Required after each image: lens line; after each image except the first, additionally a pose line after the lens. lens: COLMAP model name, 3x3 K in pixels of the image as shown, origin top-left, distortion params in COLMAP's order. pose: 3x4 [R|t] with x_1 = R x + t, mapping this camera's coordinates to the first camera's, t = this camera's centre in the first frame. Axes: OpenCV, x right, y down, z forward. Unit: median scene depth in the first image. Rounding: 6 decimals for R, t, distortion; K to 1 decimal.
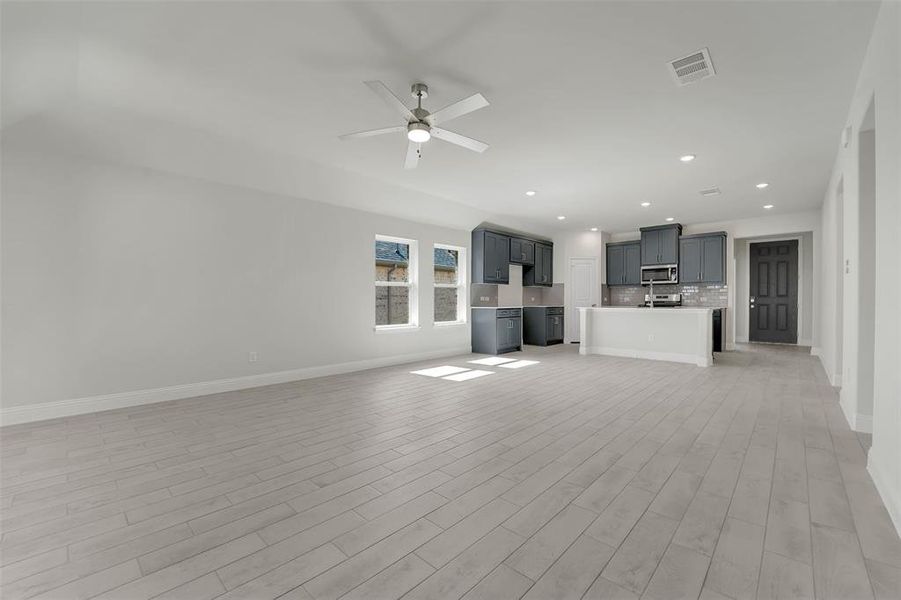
lens RADIAL K [[376.3, 0, 470.7], [0, 376.3, 307.5], [0, 0, 1]] dist [-0.003804, -0.000354]
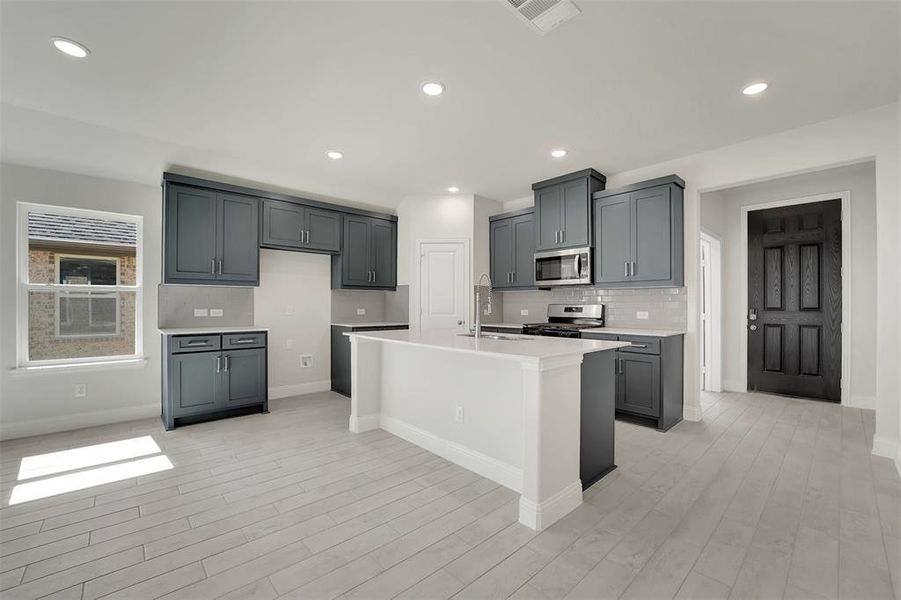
lens RADIAL K [[376.4, 0, 450.0], [0, 376.4, 303.8], [0, 0, 1]] dist [-0.026796, -0.000020]
pose [[0.994597, 0.004912, -0.103698, 0.392297], [-0.007013, 0.999777, -0.019910, -0.024502], [0.103578, 0.020530, 0.994409, 0.449444]]
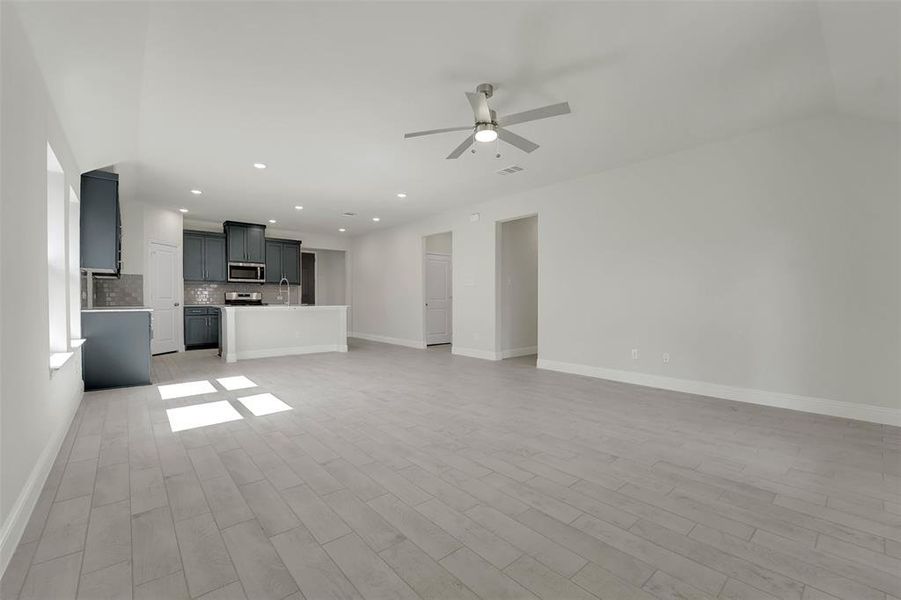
lens RADIAL K [[376.4, 0, 450.0], [0, 376.4, 303.8], [0, 0, 1]] dist [-0.026796, -0.000020]
pose [[0.131118, -0.010490, 0.991311, -0.395297], [0.016606, 0.999827, 0.008384, -0.004948], [-0.991228, 0.015363, 0.131270, 0.335207]]
